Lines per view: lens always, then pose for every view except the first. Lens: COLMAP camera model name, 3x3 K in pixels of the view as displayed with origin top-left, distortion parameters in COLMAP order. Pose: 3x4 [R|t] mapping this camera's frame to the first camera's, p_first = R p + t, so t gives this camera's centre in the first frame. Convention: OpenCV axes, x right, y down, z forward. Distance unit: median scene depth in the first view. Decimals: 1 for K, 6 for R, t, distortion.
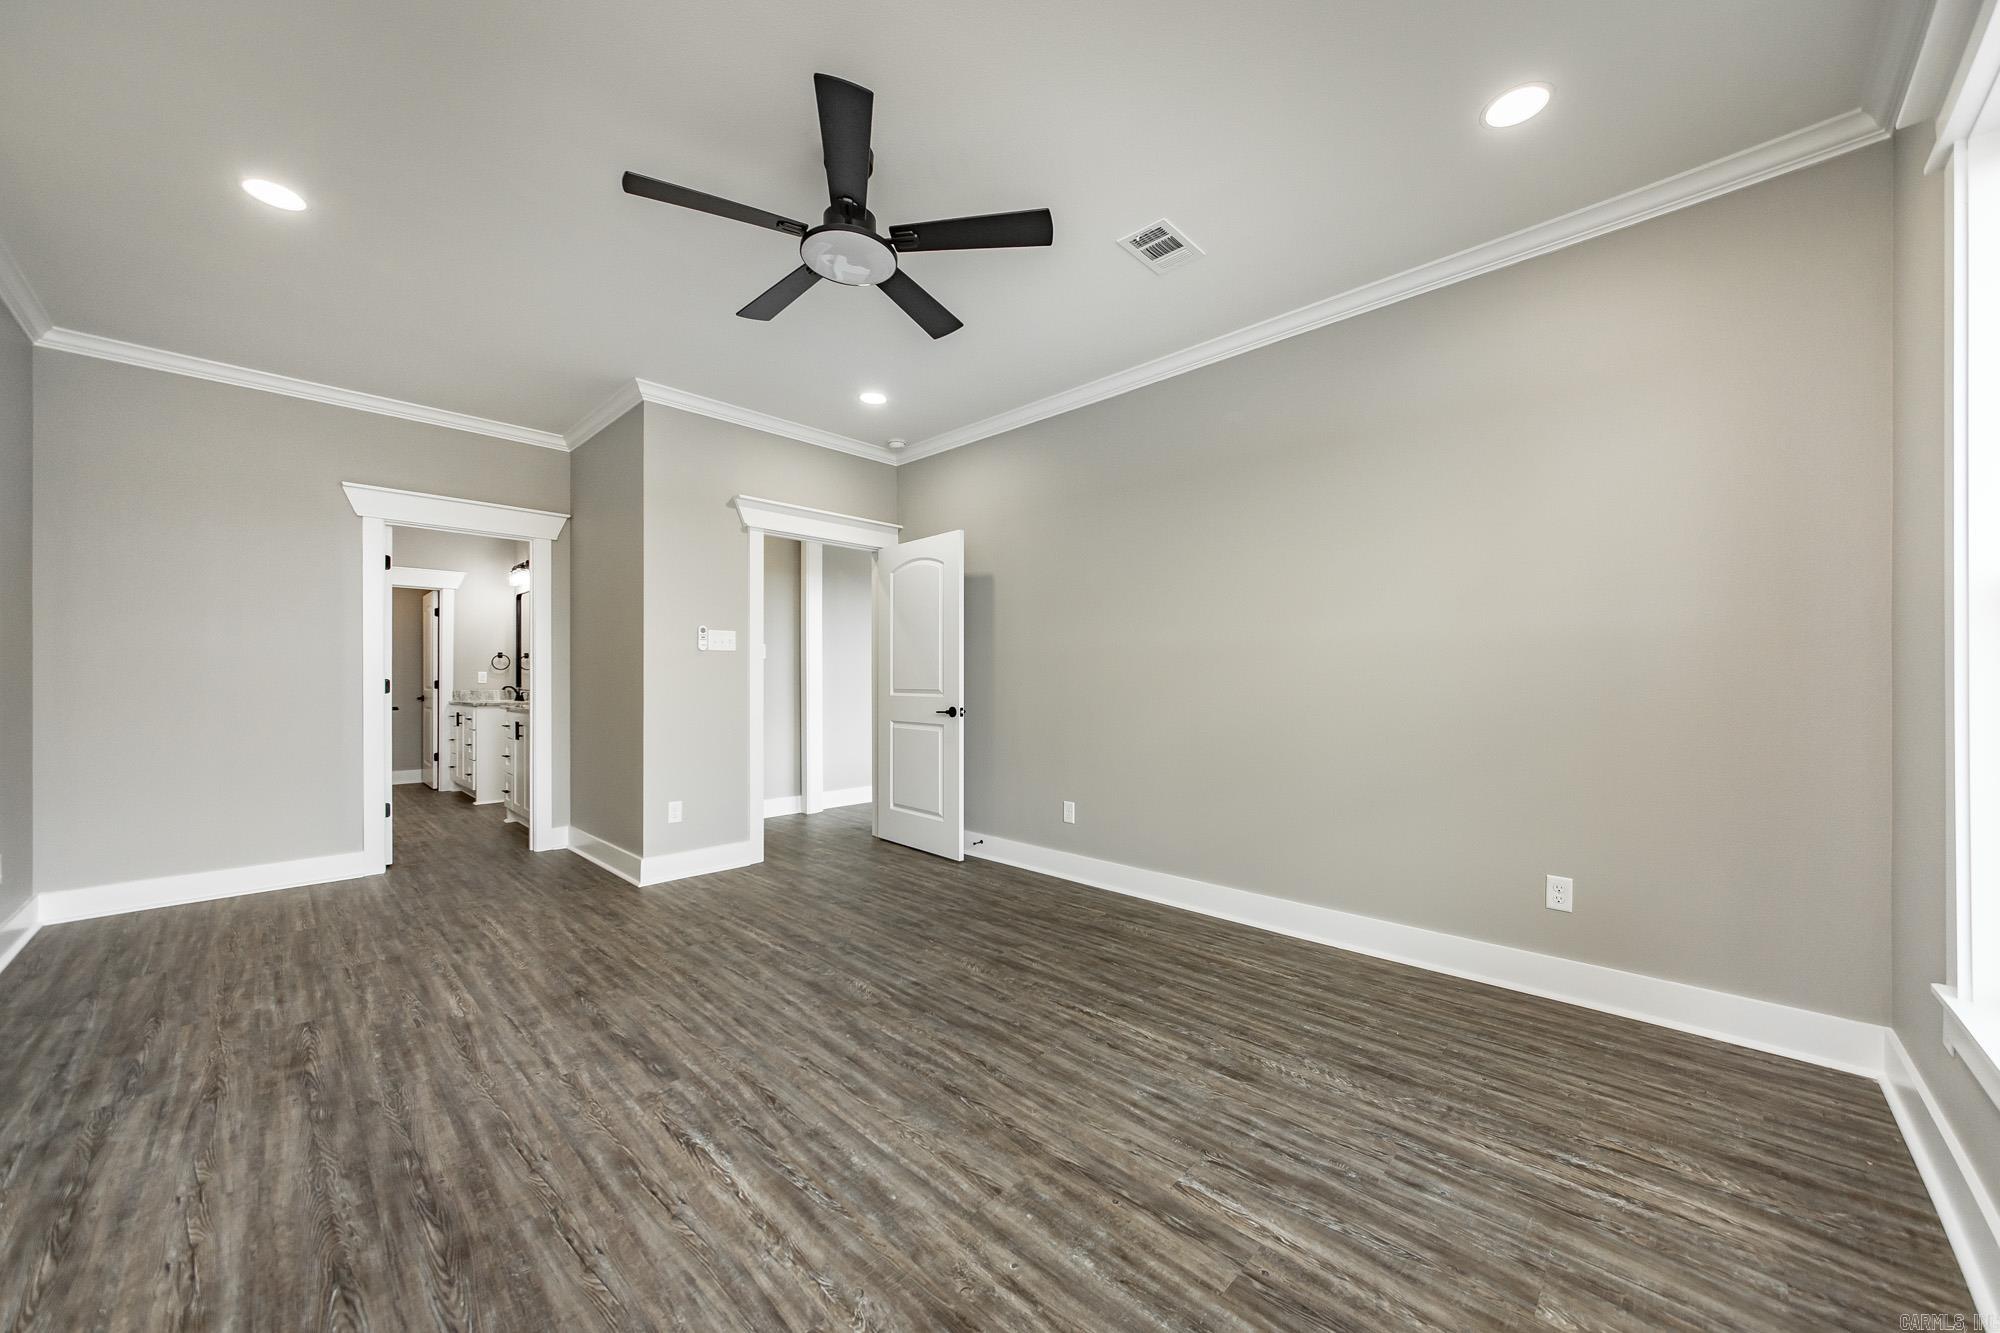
lens RADIAL K [[727.0, 0, 999.4], [0, 727.0, 675.3], [0, 0, 1]] dist [-0.010280, 0.002675]
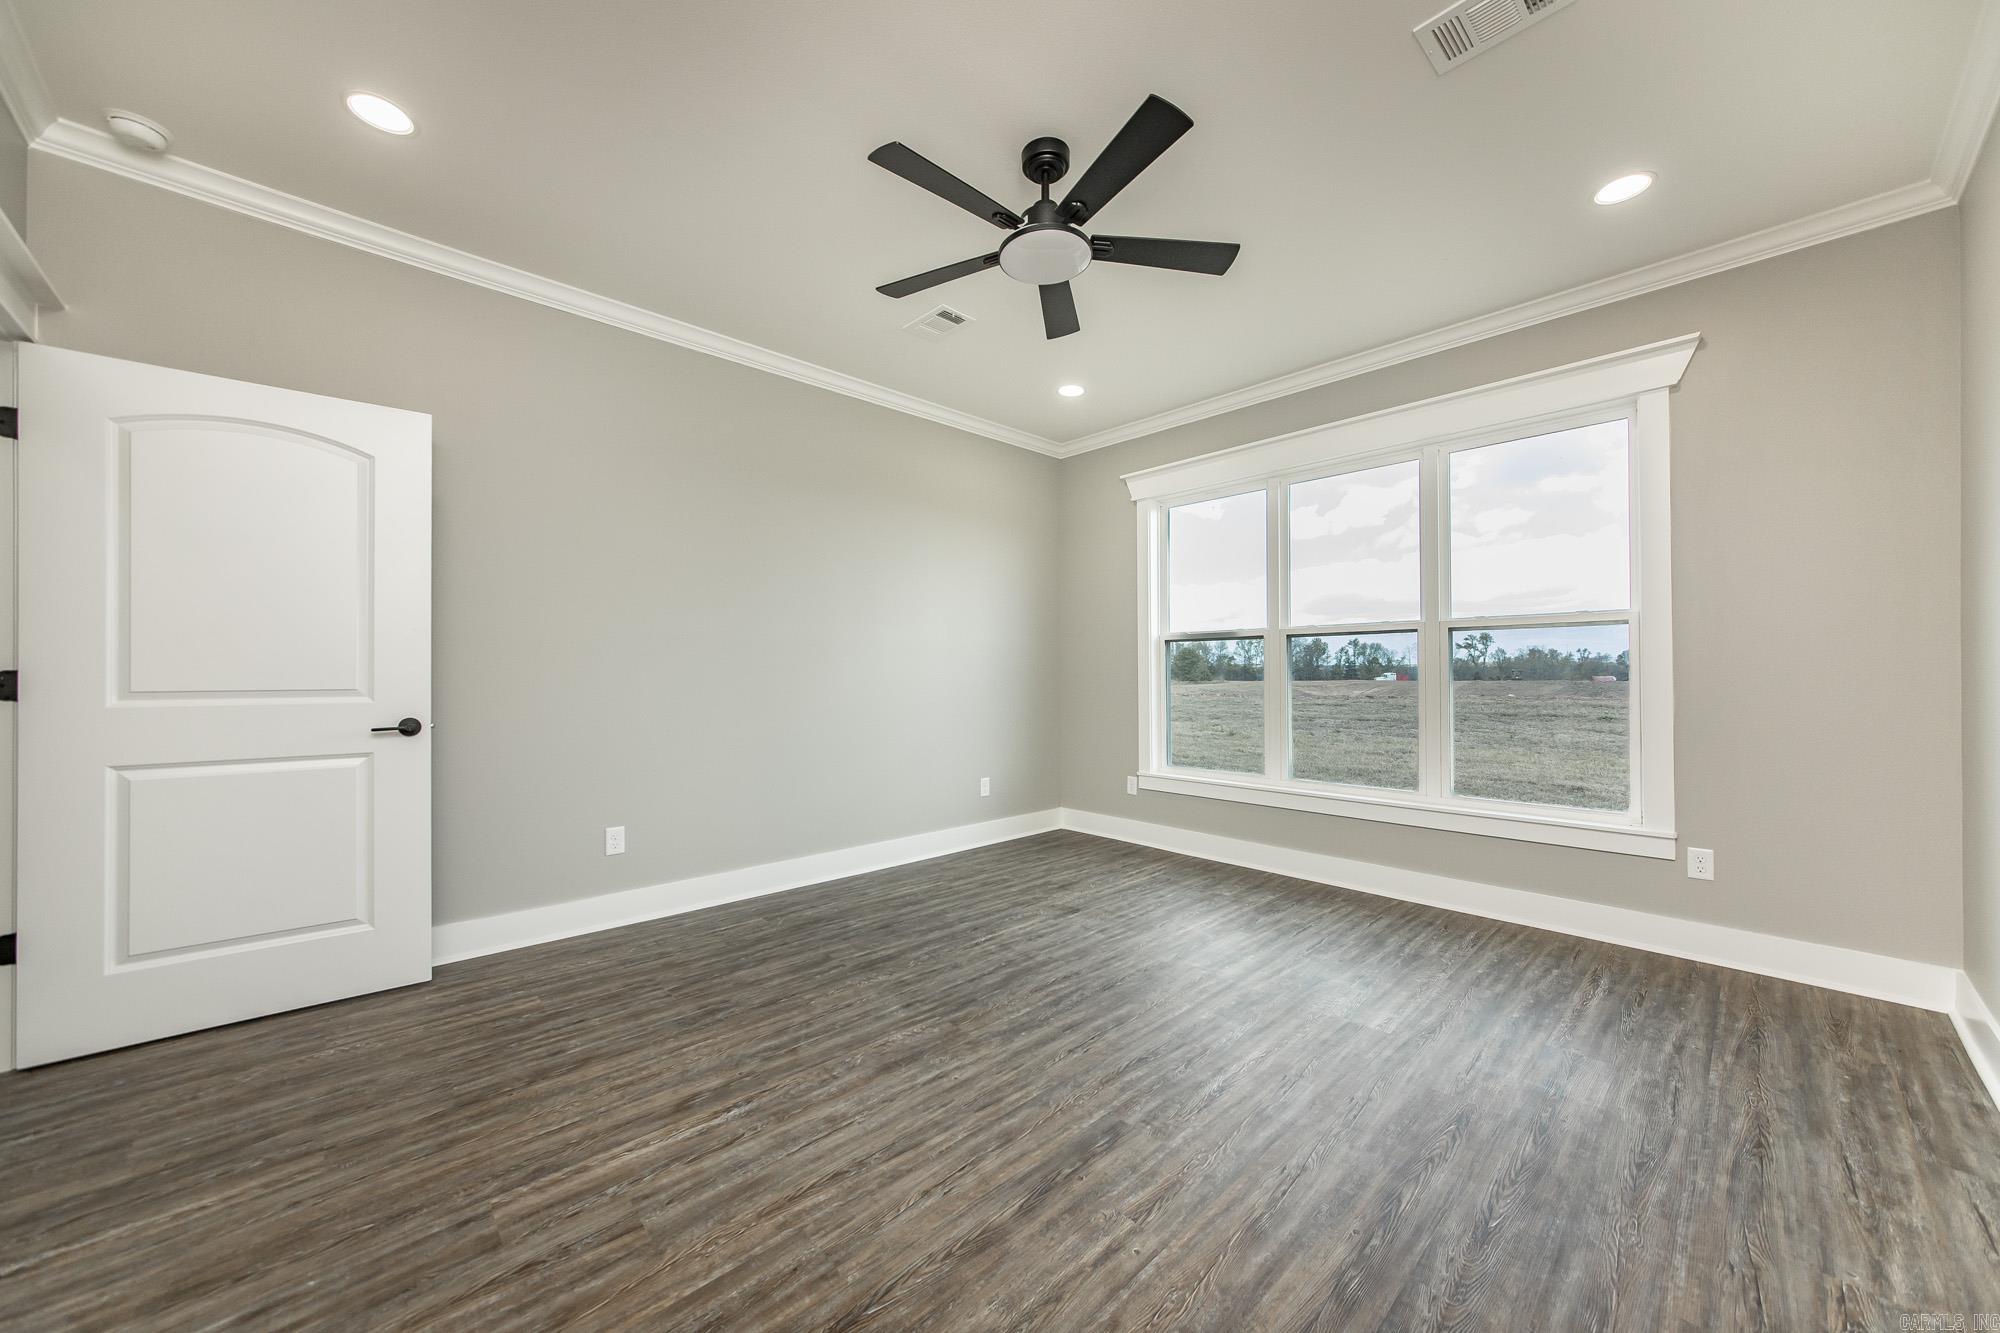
lens RADIAL K [[727.0, 0, 1003.3], [0, 727.0, 665.9], [0, 0, 1]] dist [-0.010280, 0.002675]
pose [[0.037253, 0.004780, 0.999294, -1.035793], [-0.004802, 0.999978, -0.004604, 0.003930], [-0.999294, -0.004628, 0.037275, 0.862967]]
